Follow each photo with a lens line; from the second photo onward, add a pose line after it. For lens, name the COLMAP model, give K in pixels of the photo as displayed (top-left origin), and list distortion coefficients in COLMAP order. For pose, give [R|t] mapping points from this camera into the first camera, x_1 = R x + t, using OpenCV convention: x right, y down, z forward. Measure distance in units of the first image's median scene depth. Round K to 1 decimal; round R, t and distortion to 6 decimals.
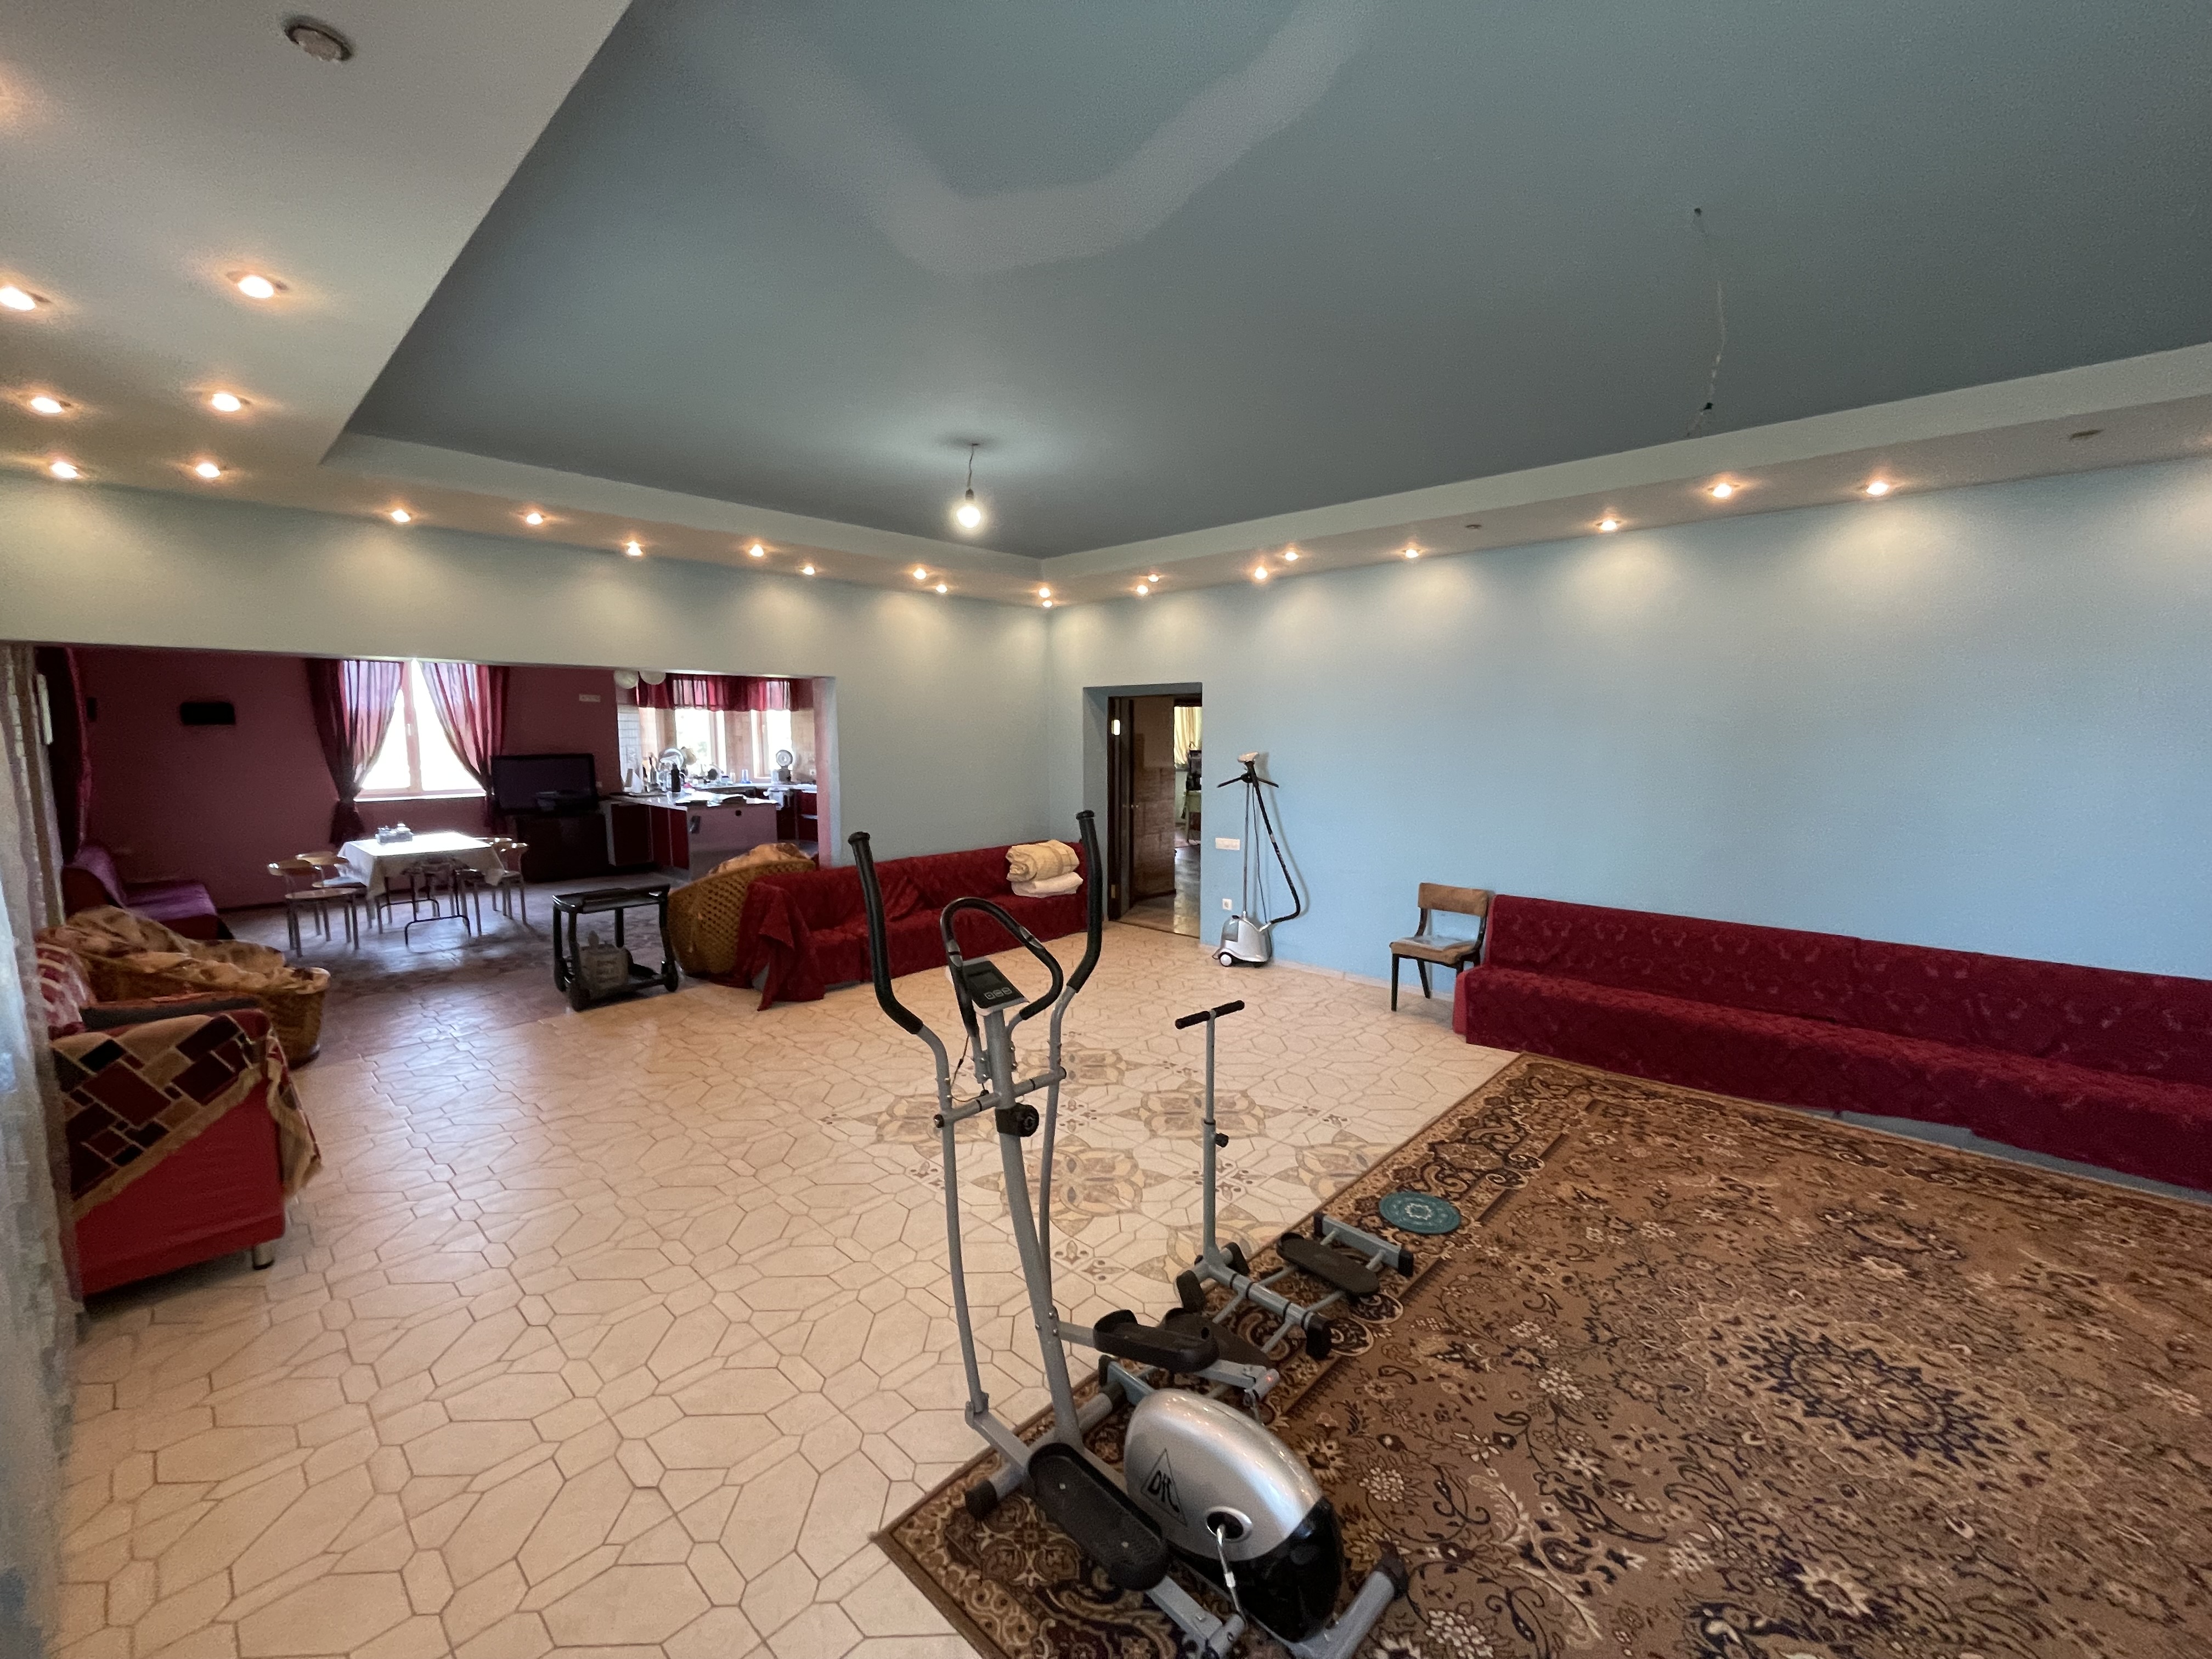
lens RADIAL K [[901.4, 0, 1114.7], [0, 901.4, 826.0], [0, 0, 1]] dist [-0.001136, 0.000697]
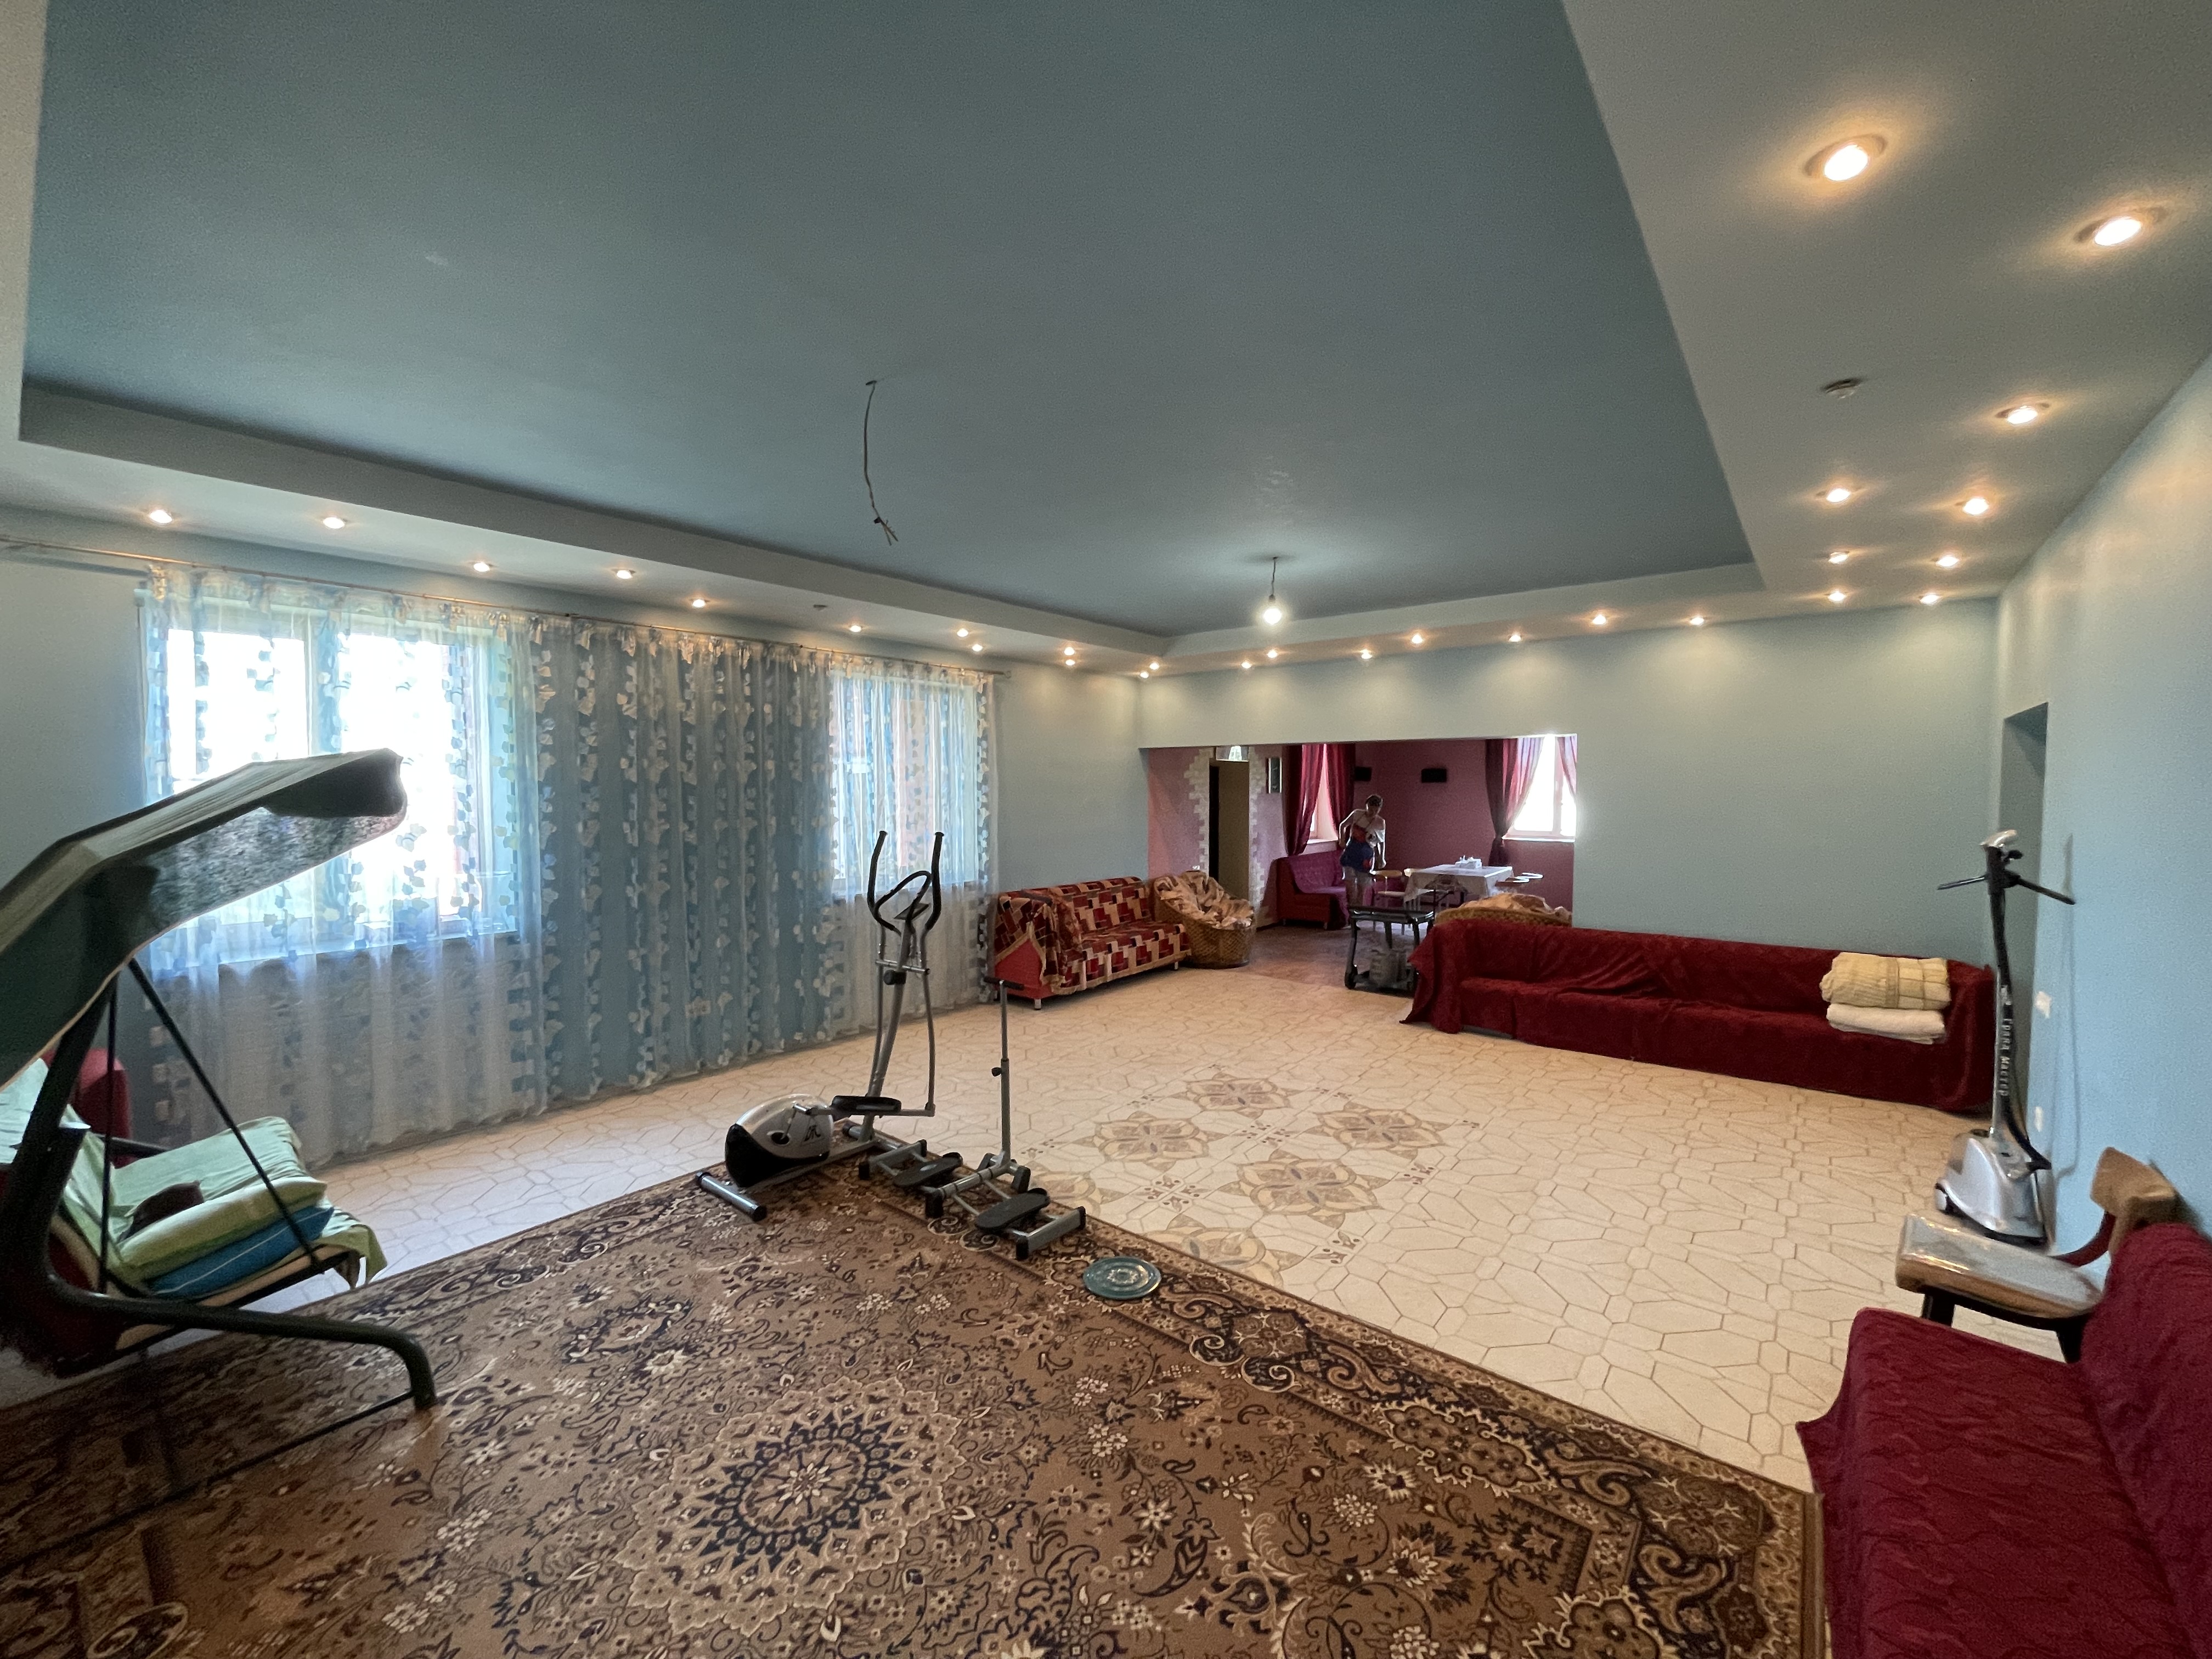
lens RADIAL K [[901.4, 0, 1100.8], [0, 901.4, 831.8], [0, 0, 1]] dist [-0.001136, 0.000697]
pose [[0.063743, 0.050881, -0.996668, 1.255431], [-0.106724, 0.993320, 0.043884, -0.091713], [0.992243, 0.103571, 0.068747, 0.835320]]
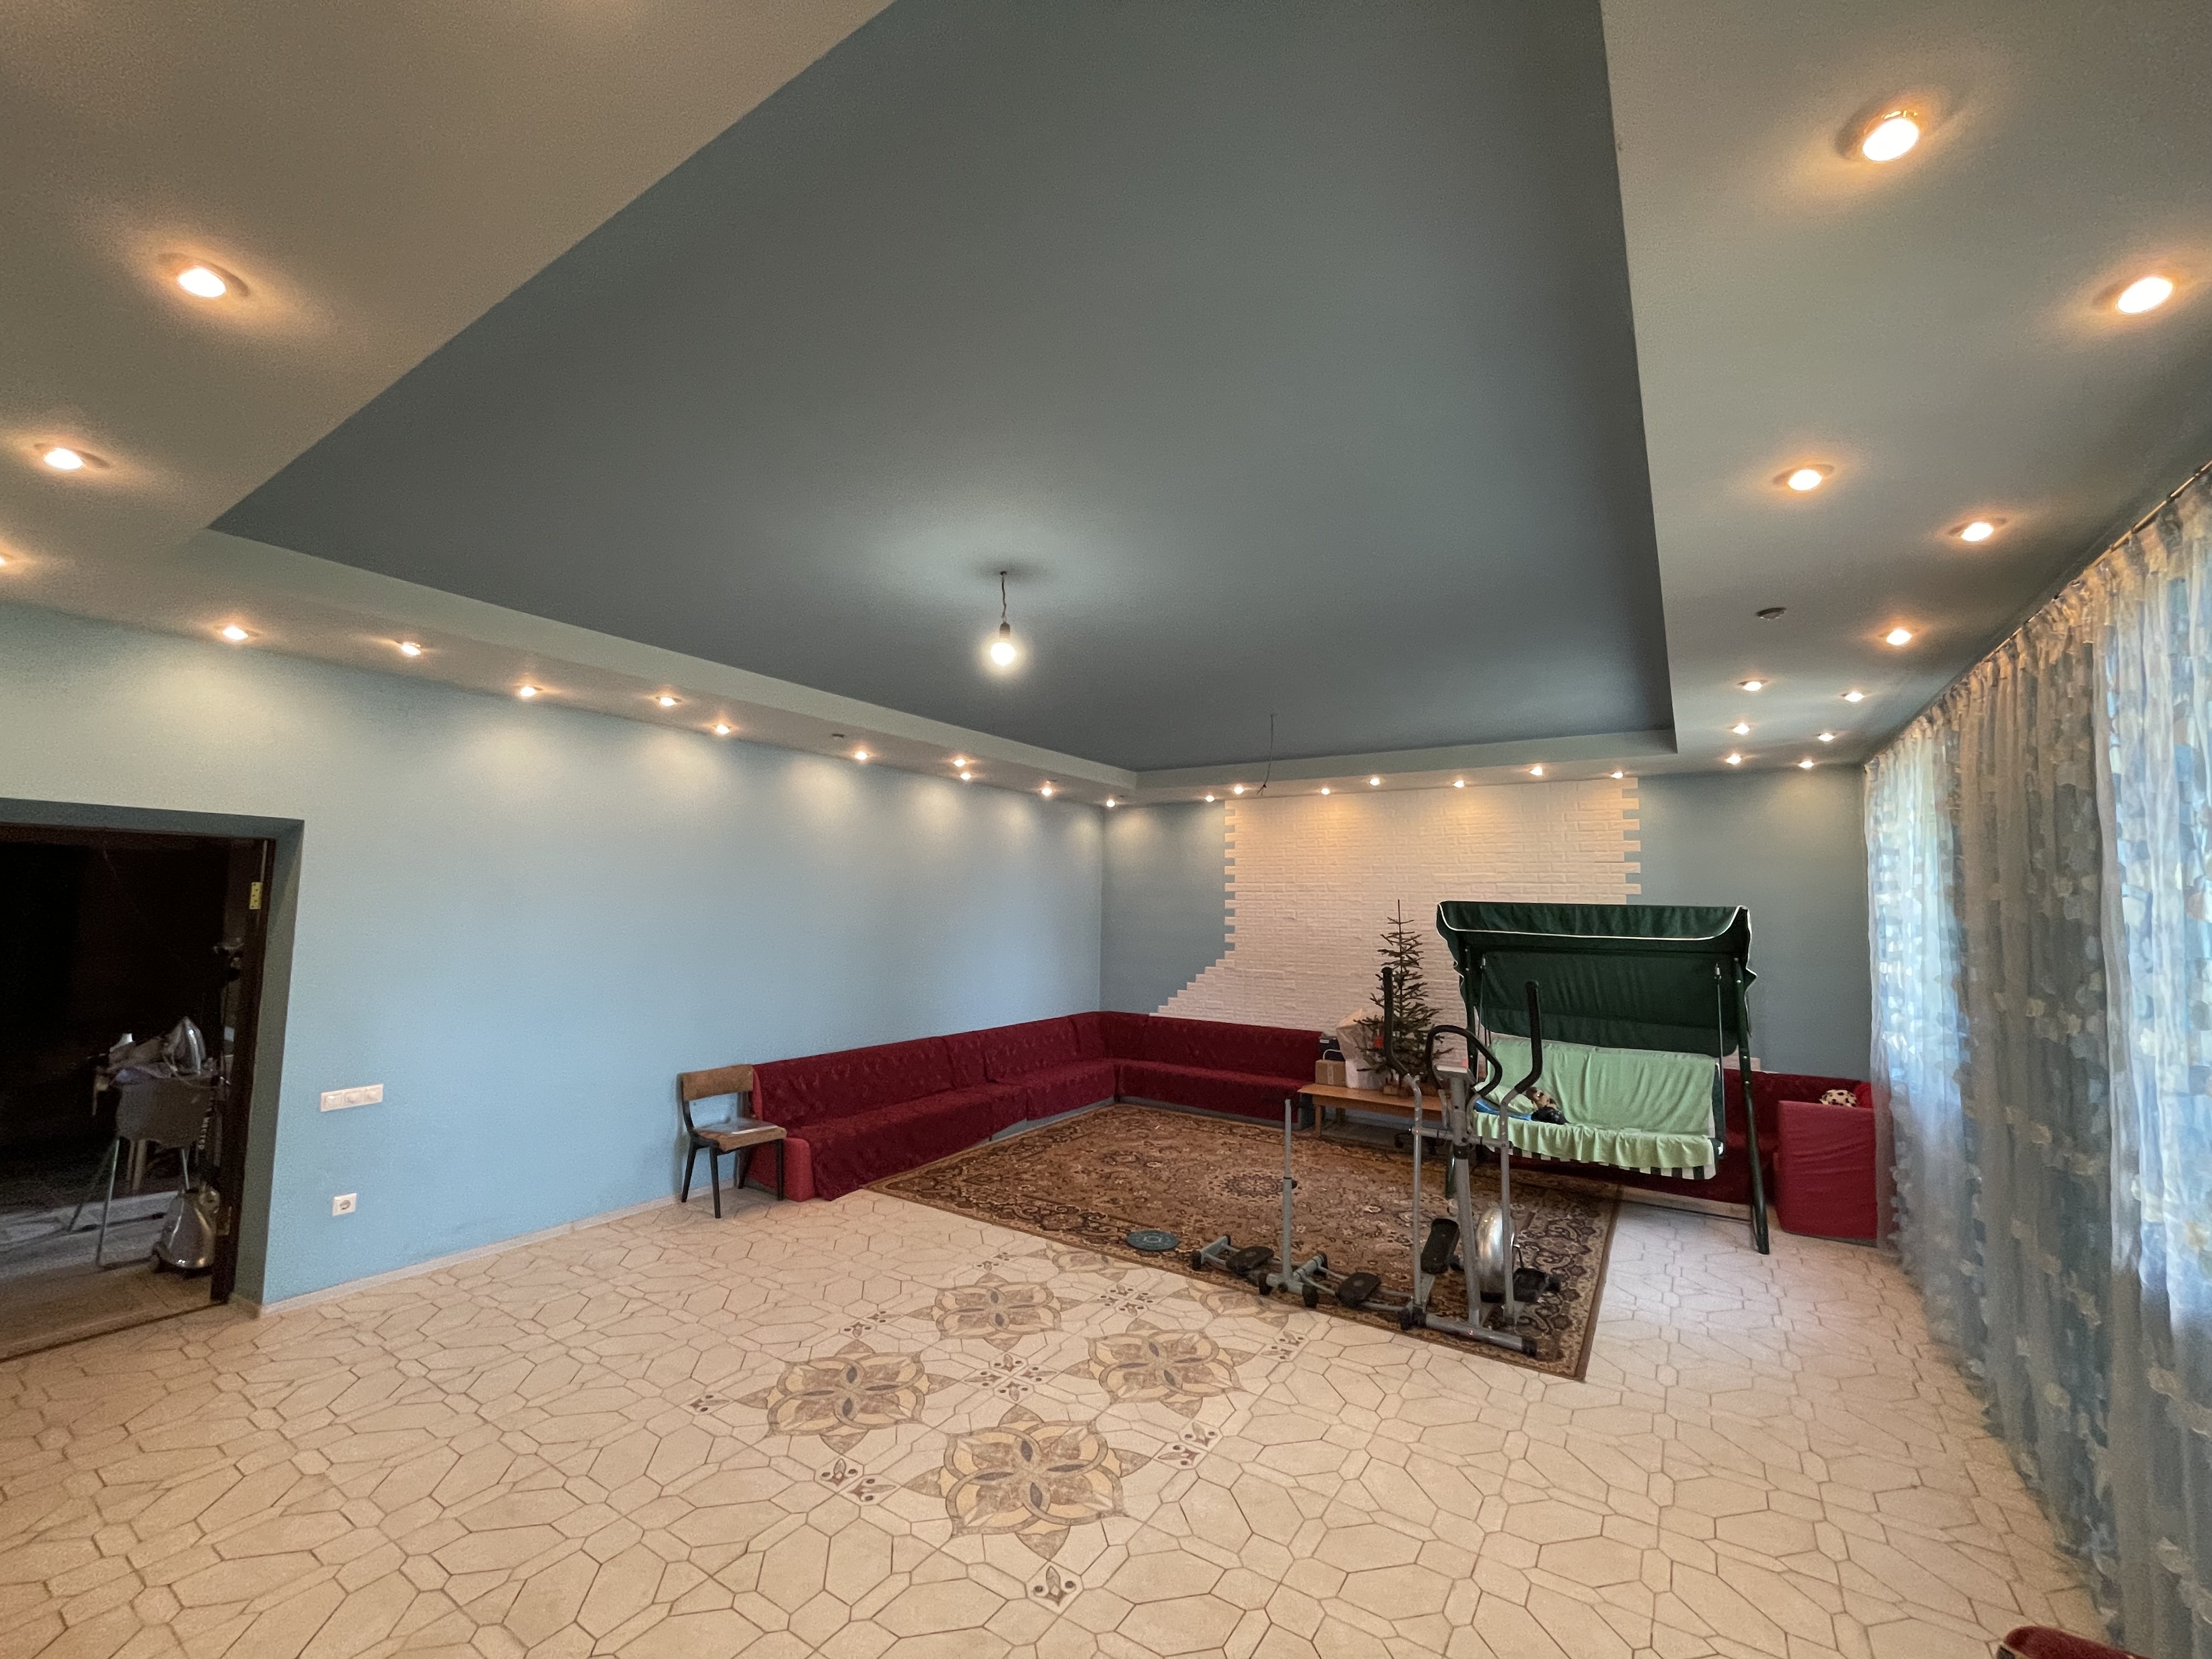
lens RADIAL K [[901.4, 0, 1099.1], [0, 901.4, 829.8], [0, 0, 1]] dist [-0.001136, 0.000697]
pose [[-0.162874, 0.083153, 0.983137, -1.126913], [0.089438, 0.993584, -0.069220, -0.142345], [-0.982585, 0.076655, -0.169266, 1.250105]]
